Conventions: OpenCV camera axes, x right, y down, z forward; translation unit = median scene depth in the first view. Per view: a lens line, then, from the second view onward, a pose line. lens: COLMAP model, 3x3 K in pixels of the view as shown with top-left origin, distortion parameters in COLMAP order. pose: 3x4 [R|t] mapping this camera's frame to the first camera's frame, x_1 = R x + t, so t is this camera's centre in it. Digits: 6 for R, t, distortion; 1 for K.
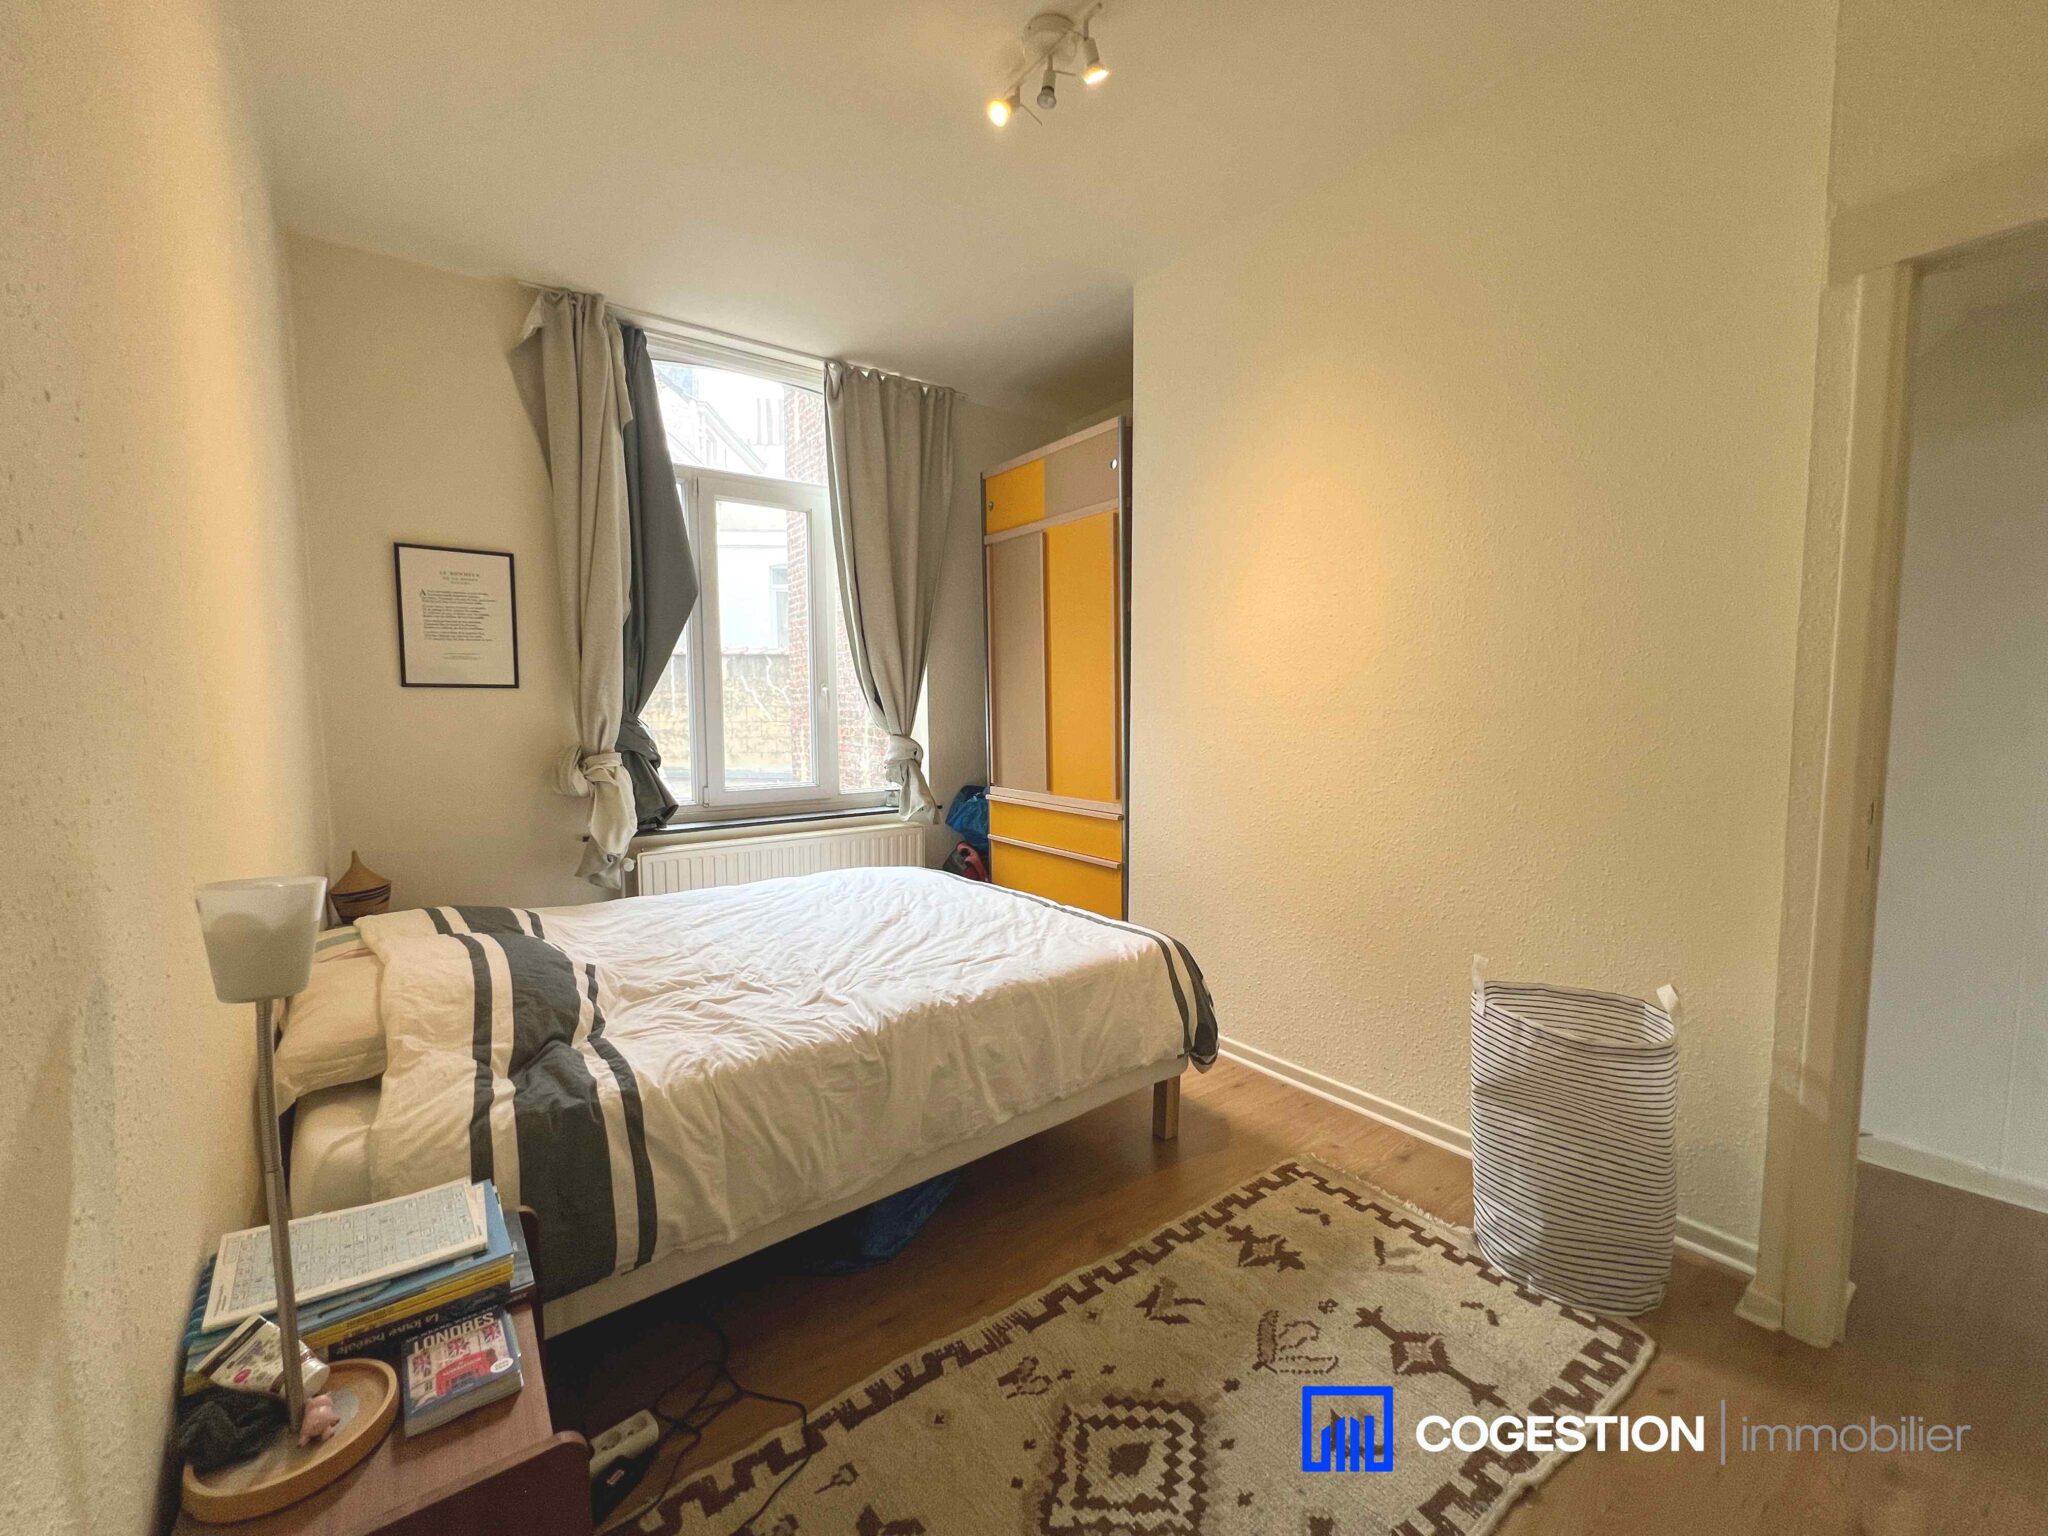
lens RADIAL K [[816.8, 0, 1017.4], [0, 816.8, 770.5], [0, 0, 1]] dist [-0.005089, 0.001371]
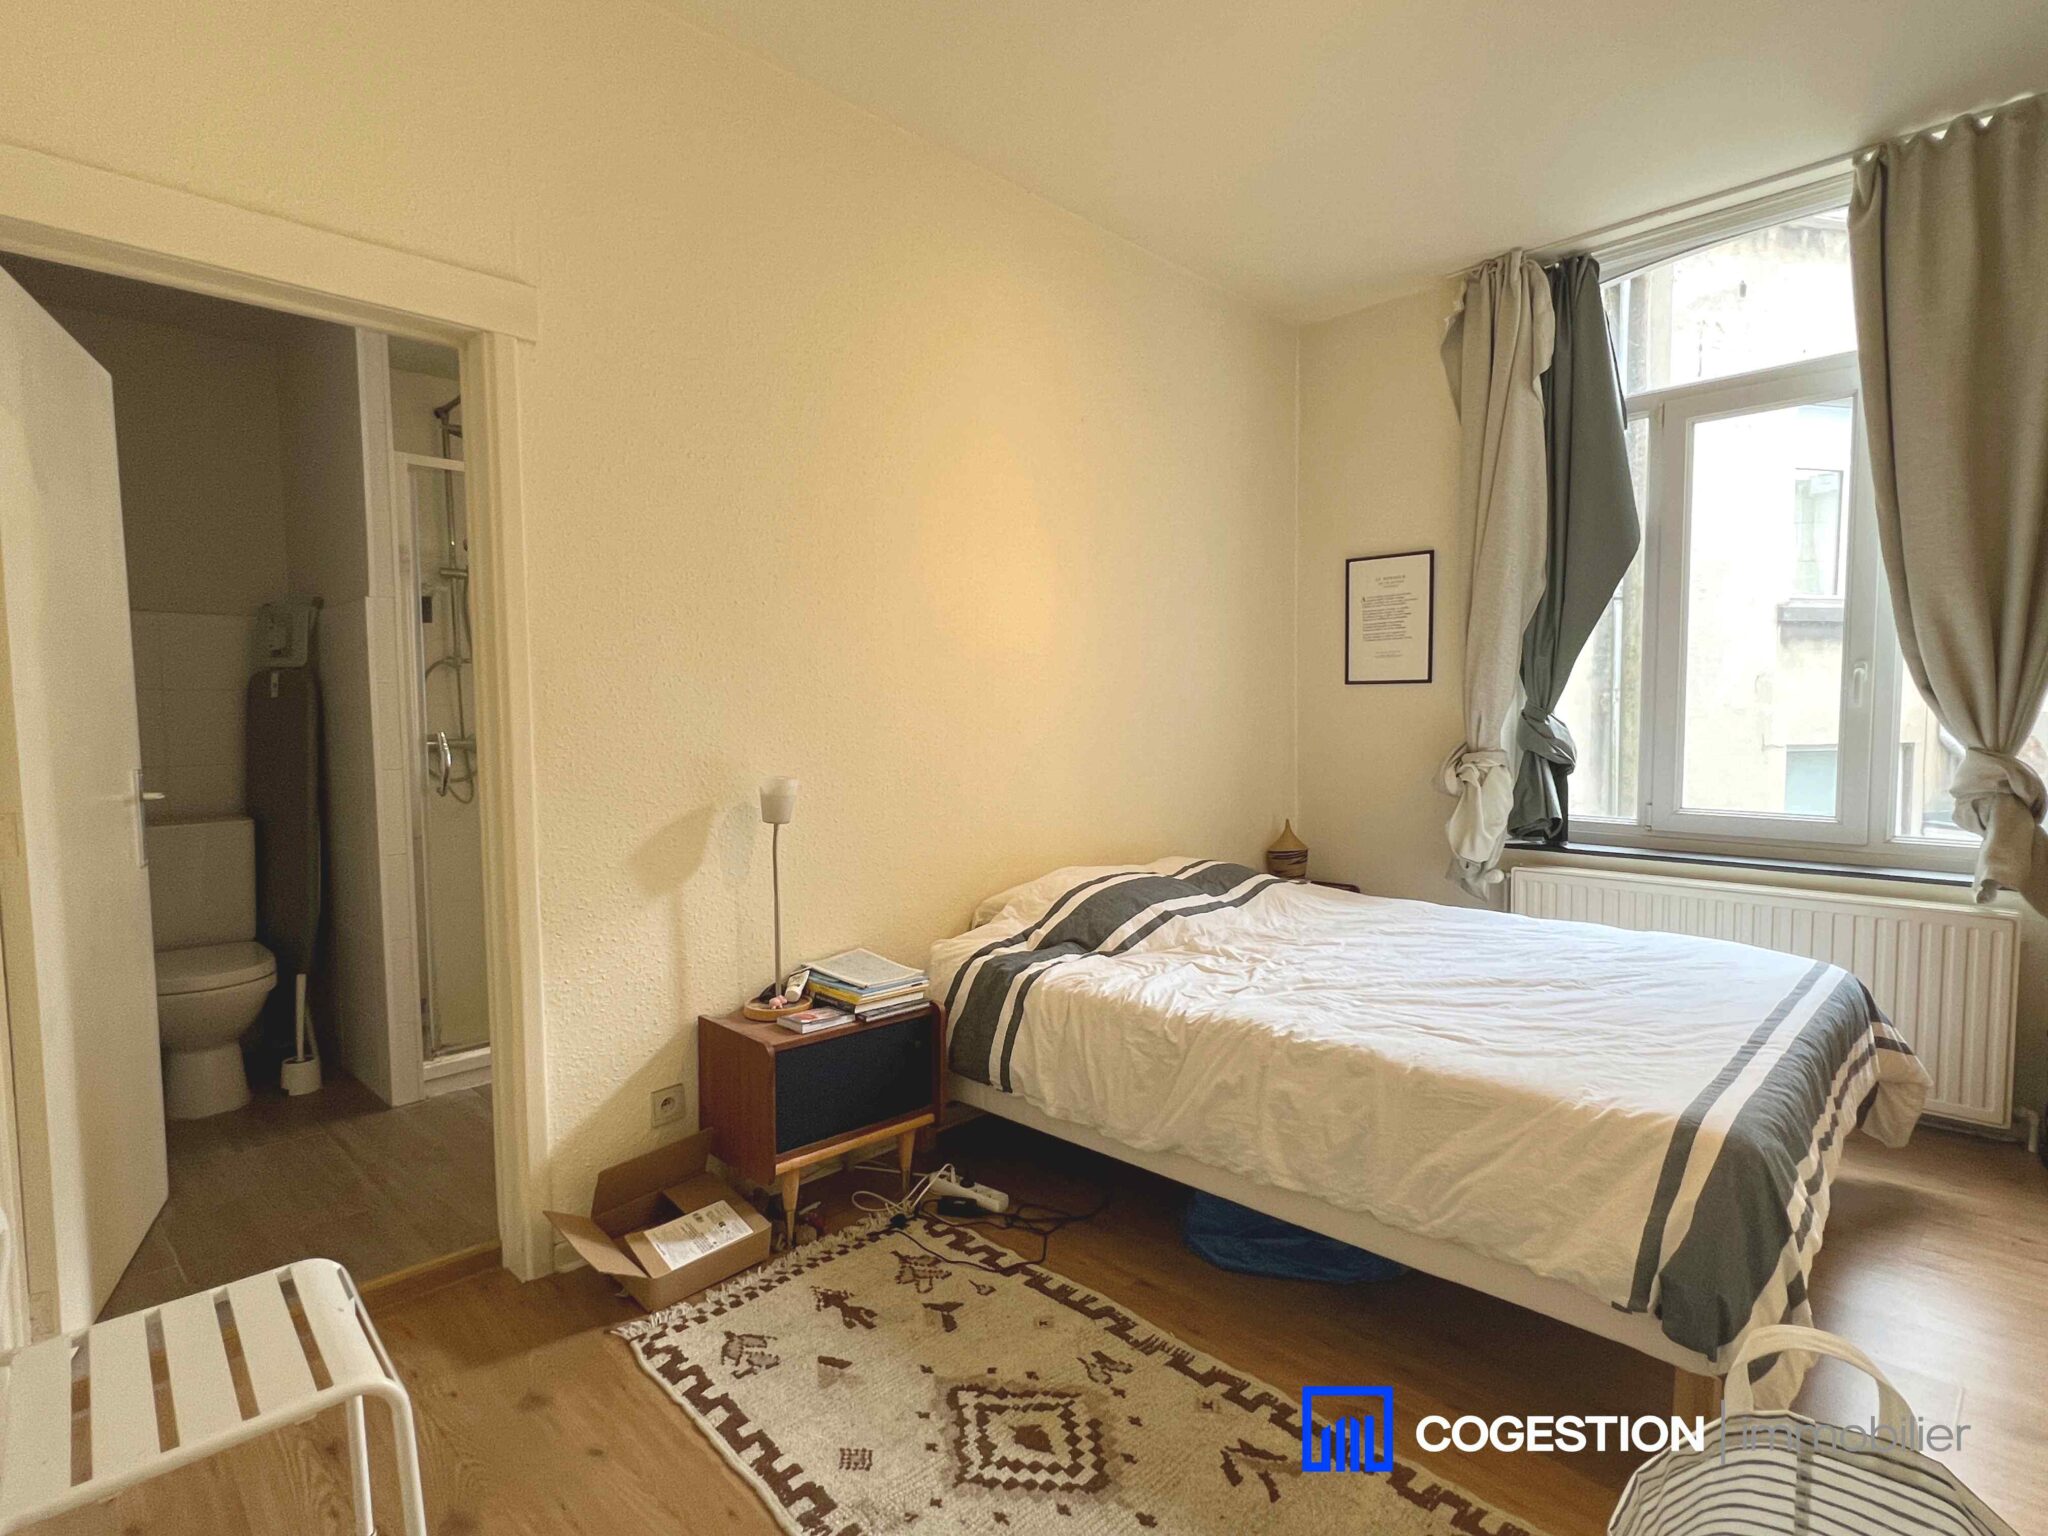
lens RADIAL K [[1030.9, 0, 1021.1], [0, 1030.9, 771.5], [0, 0, 1]] dist [-0.004609, 0.000012]
pose [[0.154000, 0.064780, -0.985945, 1.032270], [-0.068894, 0.996124, 0.054688, -0.047765], [0.985666, 0.059503, 0.157866, 0.555020]]
